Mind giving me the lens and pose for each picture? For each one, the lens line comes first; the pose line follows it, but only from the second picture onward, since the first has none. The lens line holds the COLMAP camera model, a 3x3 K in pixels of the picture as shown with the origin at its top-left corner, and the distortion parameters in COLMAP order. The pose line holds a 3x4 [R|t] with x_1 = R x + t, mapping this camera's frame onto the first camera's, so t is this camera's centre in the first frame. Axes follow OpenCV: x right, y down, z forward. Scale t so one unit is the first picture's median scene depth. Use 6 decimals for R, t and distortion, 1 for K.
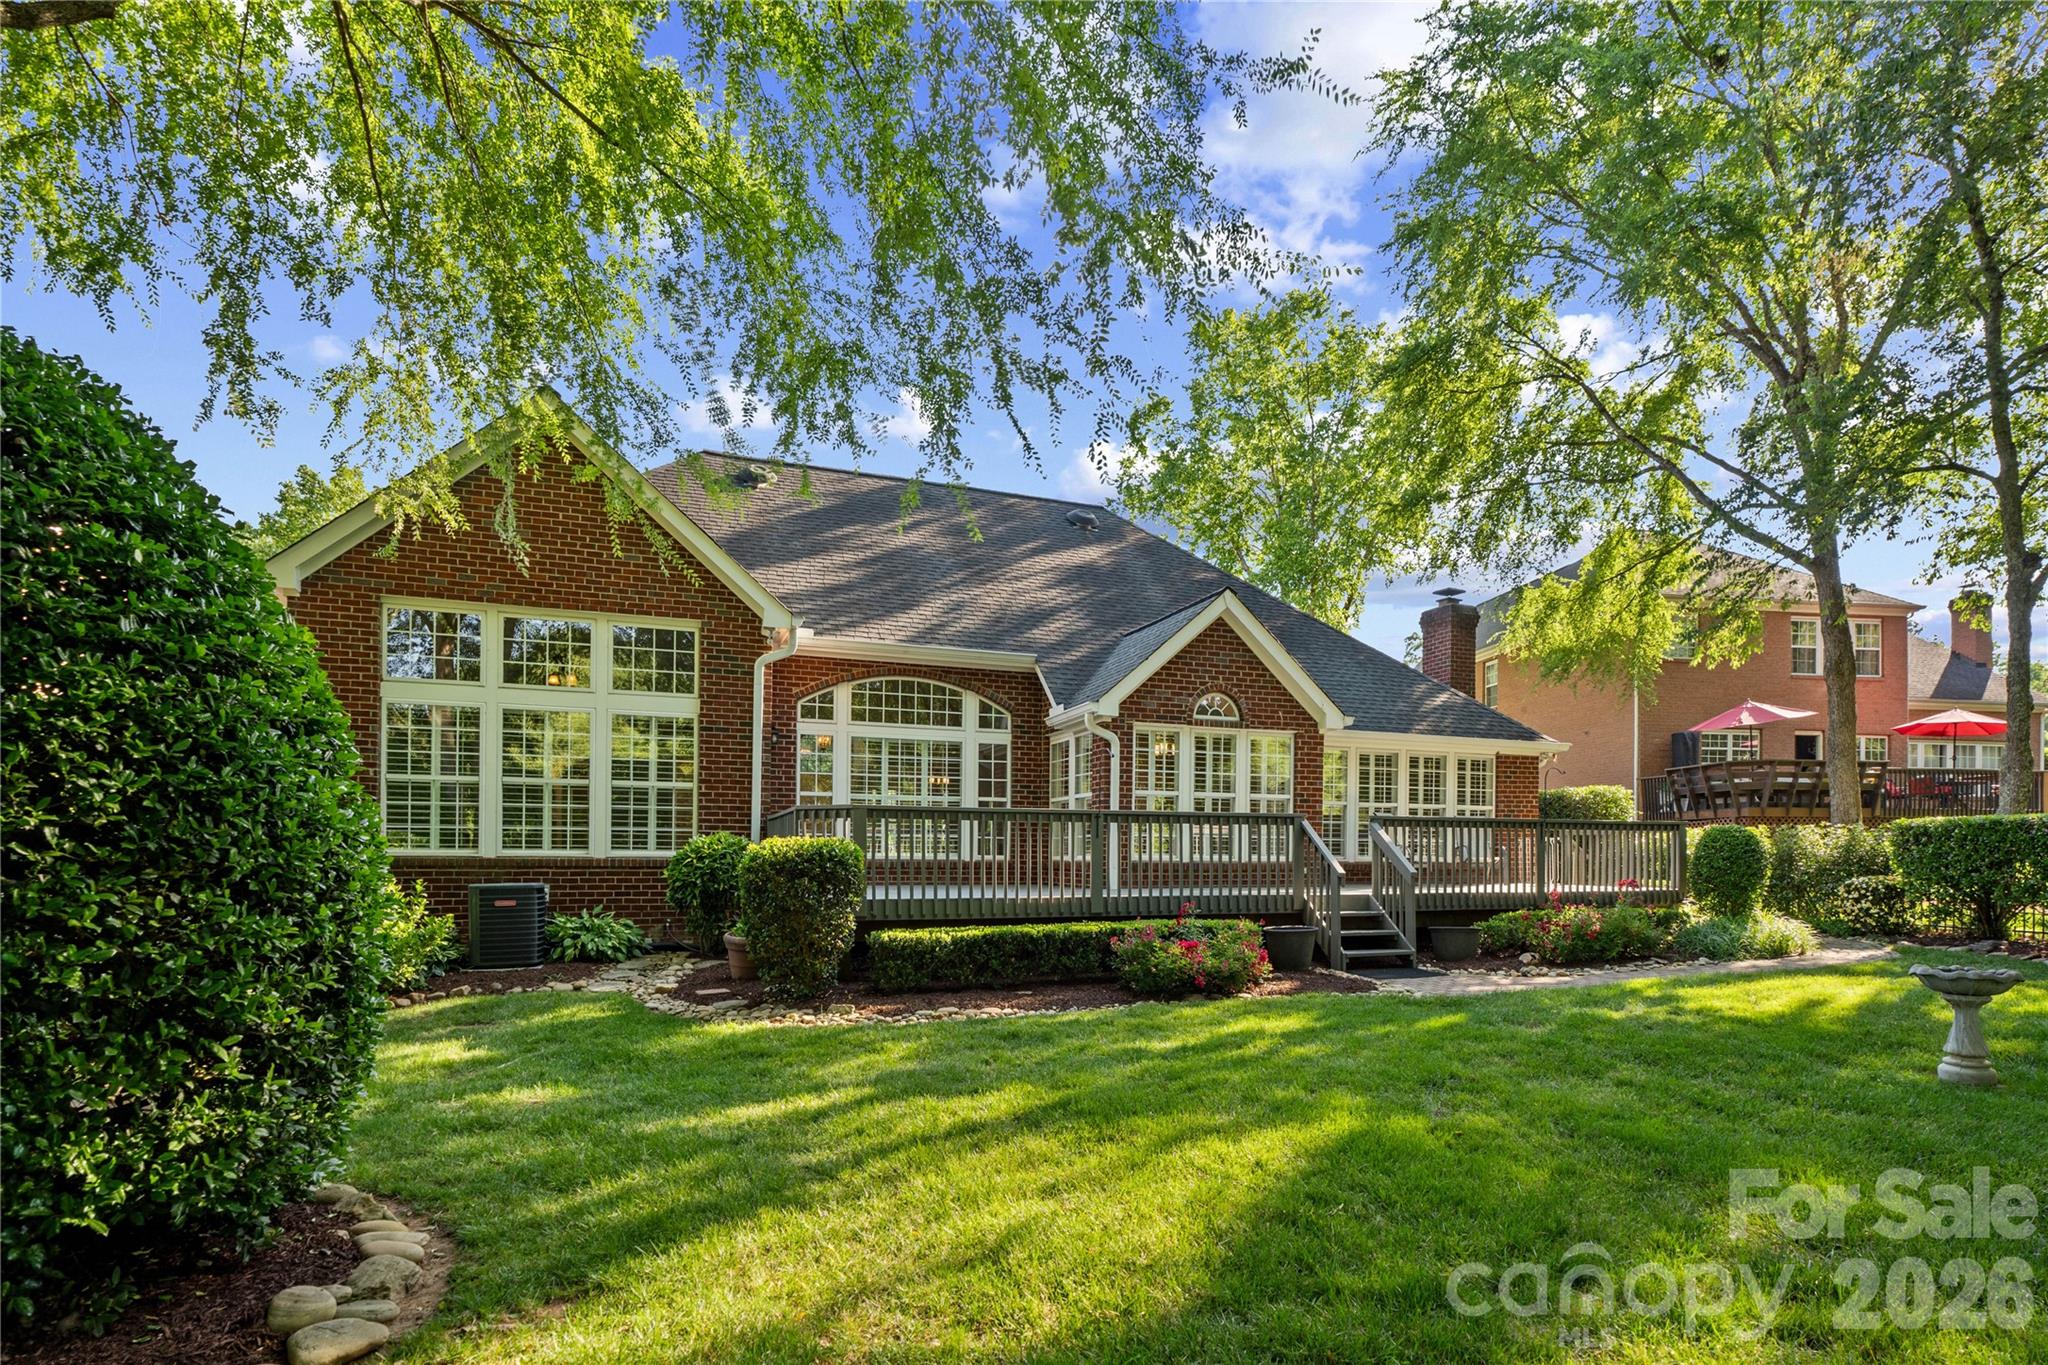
lens RADIAL K [[1090.1, 0, 1024.0], [0, 1090.1, 682.5], [0, 0, 1]] dist [0.001263, 0.000075]
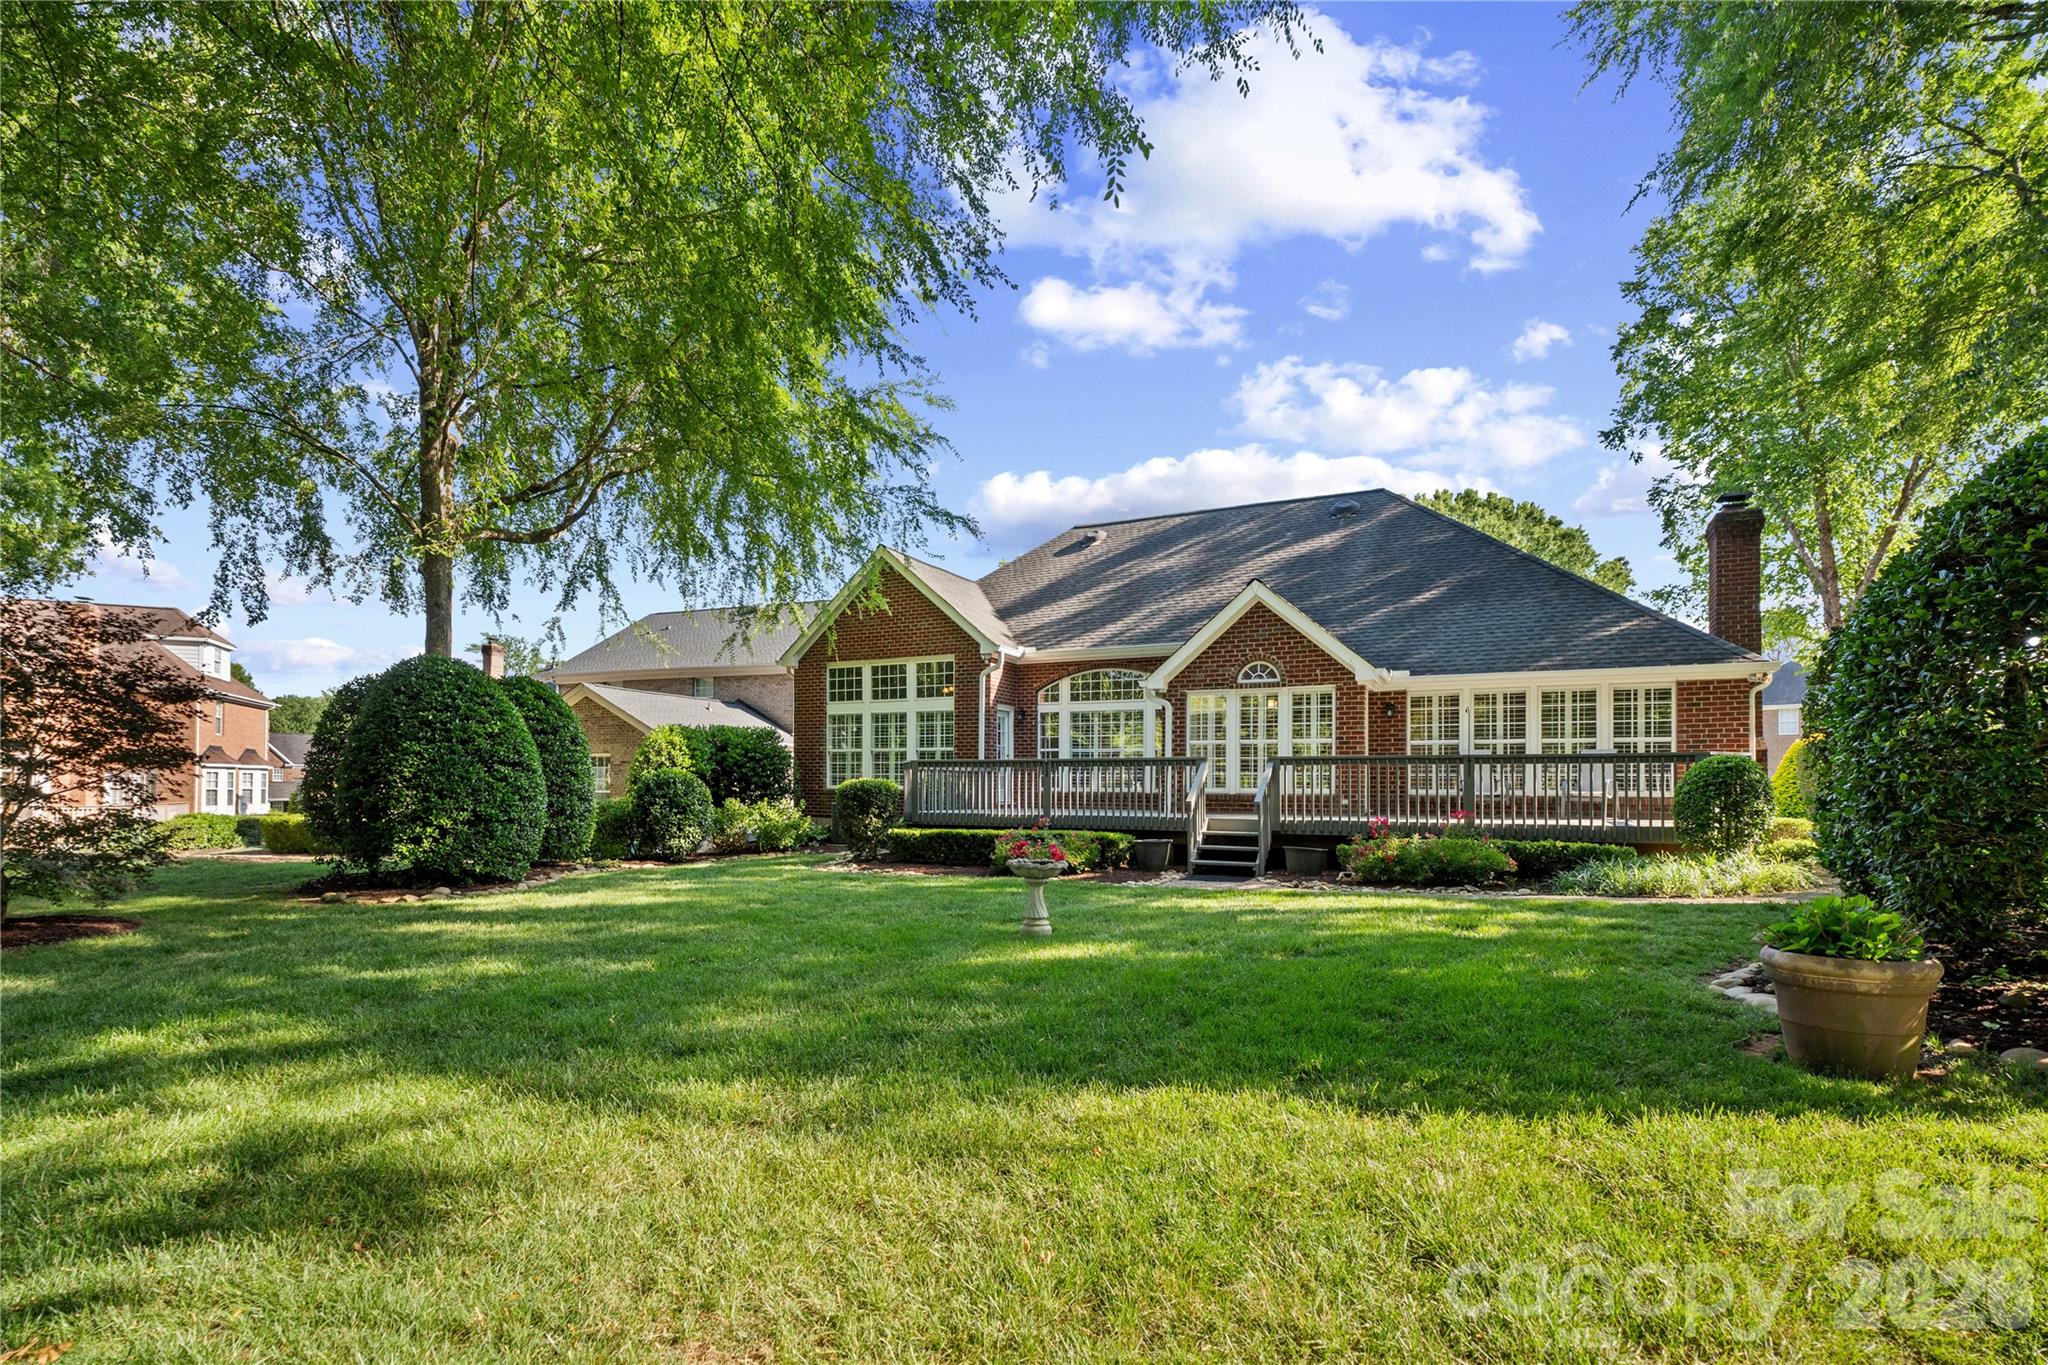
lens RADIAL K [[944.2, 0, 1015.7], [0, 944.2, 664.0], [0, 0, 1]] dist [-0.001578, 0.000096]
pose [[0.671998, -0.097774, -0.734070, 0.798380], [0.113767, 0.993109, -0.028129, 0.011569], [0.731762, -0.064610, 0.678491, 0.048221]]
